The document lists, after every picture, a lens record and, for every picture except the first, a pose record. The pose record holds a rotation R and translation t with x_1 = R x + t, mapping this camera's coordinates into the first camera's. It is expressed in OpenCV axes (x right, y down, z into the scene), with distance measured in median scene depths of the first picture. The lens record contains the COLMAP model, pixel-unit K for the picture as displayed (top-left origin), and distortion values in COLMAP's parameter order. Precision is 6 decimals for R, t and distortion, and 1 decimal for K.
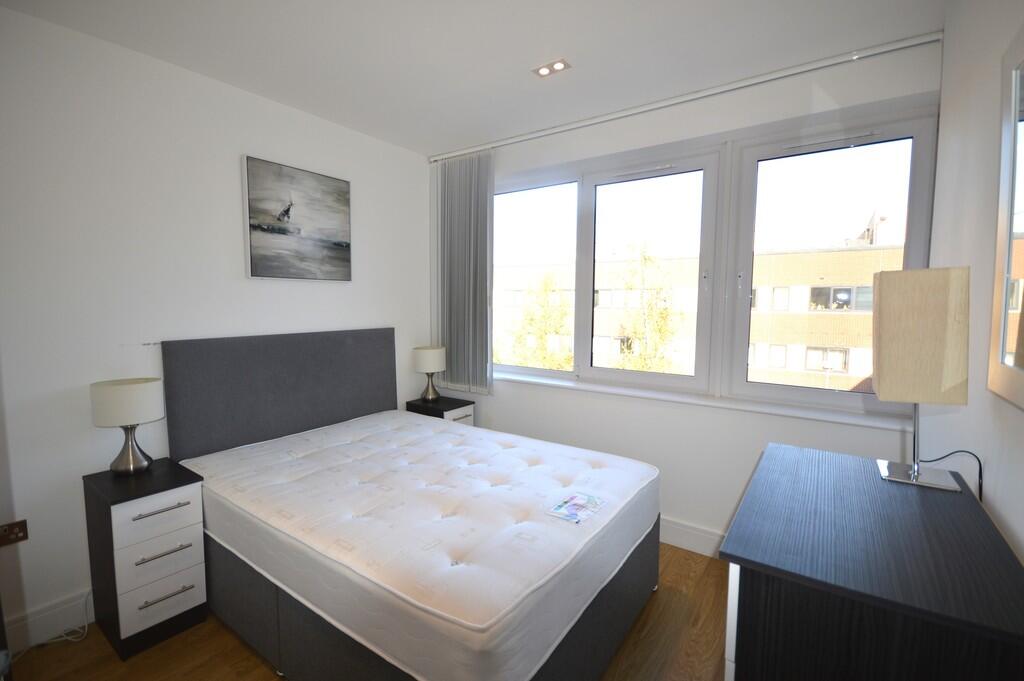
lens RADIAL K [[452.0, 0, 507.8], [0, 452.0, 340.0], [0, 0, 1]] dist [0.019235, -0.015440]
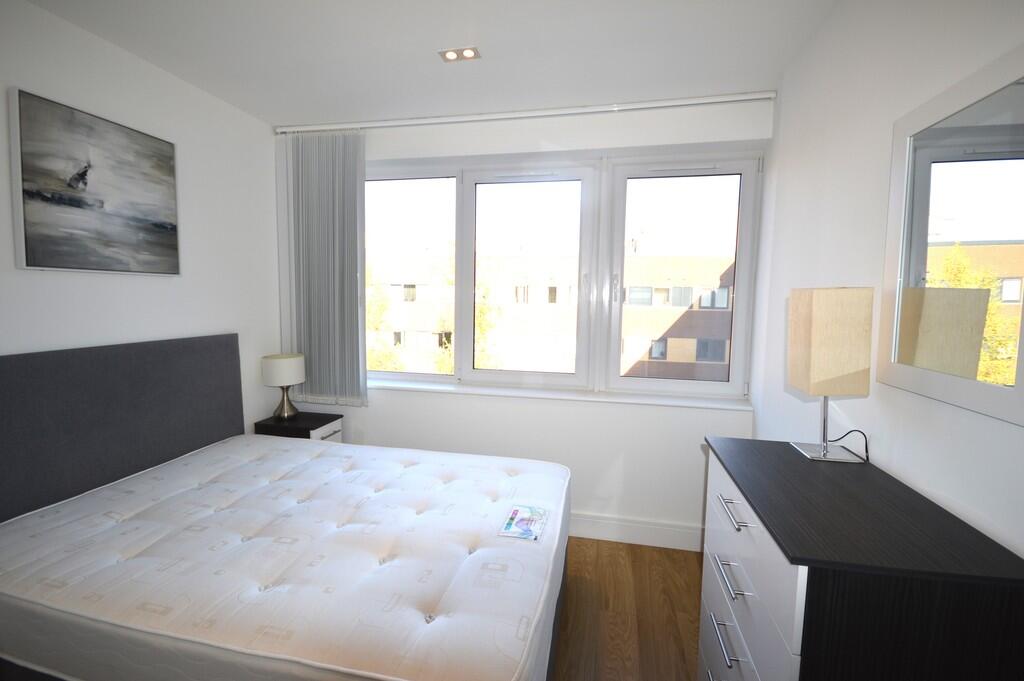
lens RADIAL K [[452.0, 0, 507.8], [0, 452.0, 340.0], [0, 0, 1]] dist [0.019235, -0.015440]
pose [[0.918667, -0.028337, 0.394015, -0.160058], [0.023469, 0.999577, 0.017170, -0.022380], [-0.394335, -0.006527, 0.918944, 0.084311]]
